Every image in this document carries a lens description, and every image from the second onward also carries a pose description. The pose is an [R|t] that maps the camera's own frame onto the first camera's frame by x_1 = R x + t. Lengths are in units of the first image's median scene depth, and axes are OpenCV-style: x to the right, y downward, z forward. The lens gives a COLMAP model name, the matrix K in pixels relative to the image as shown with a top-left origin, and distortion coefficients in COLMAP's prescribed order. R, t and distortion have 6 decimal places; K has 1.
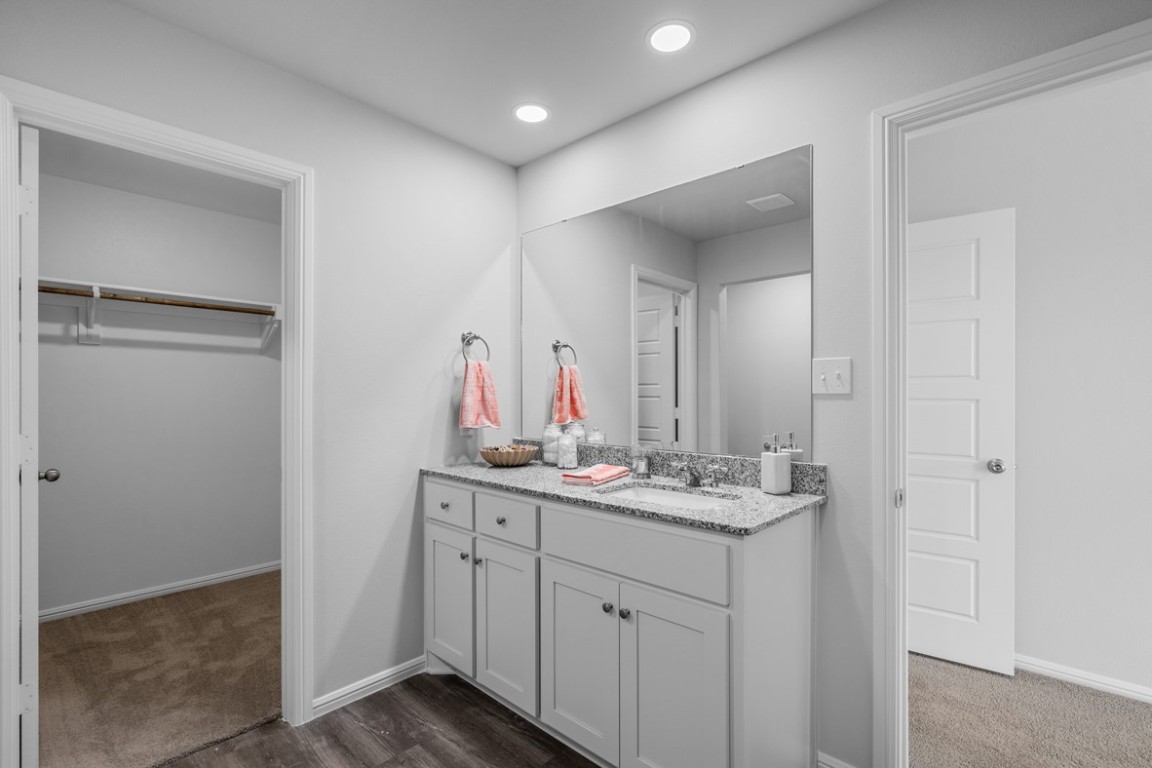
lens RADIAL K [[525.0, 0, 587.2], [0, 525.0, 392.4], [0, 0, 1]] dist [-0.007837, 0.001934]
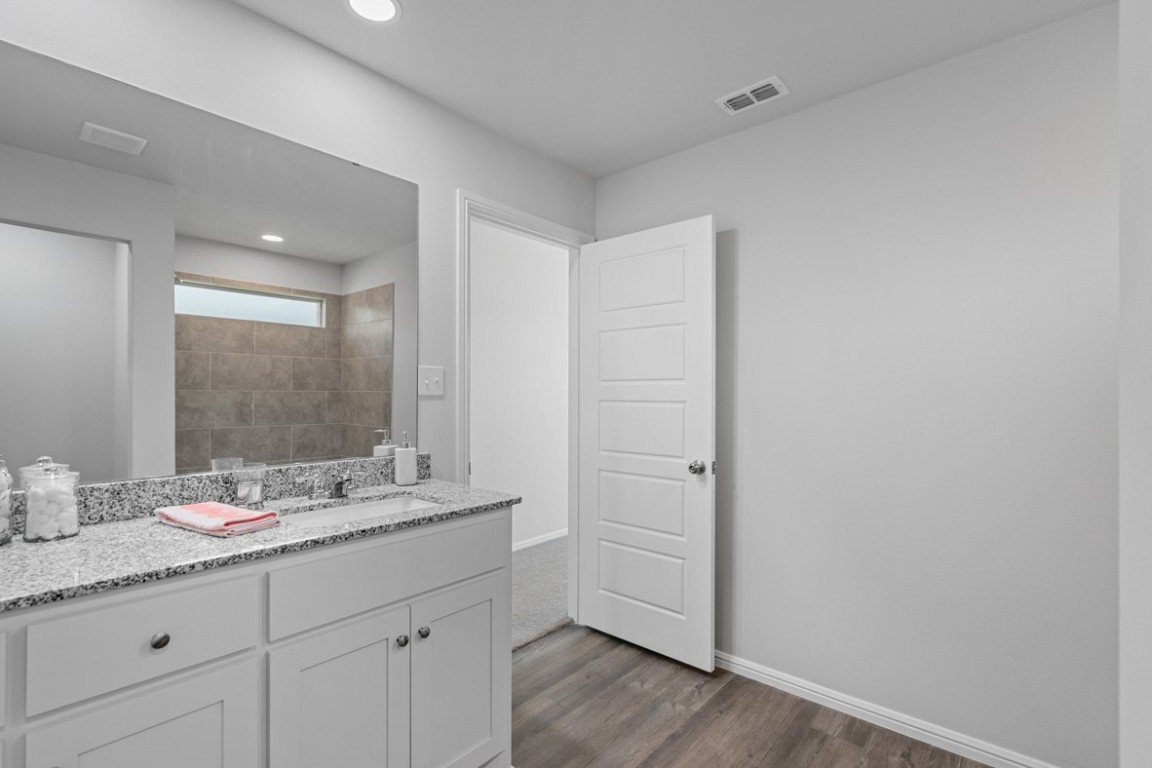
lens RADIAL K [[525.0, 0, 568.6], [0, 525.0, 393.5], [0, 0, 1]] dist [-0.007837, 0.001934]
pose [[-0.015329, 0.004352, 0.999873, -0.682242], [-0.004834, 0.999979, -0.004426, 0.002153], [-0.999871, -0.004901, -0.015308, 0.604591]]
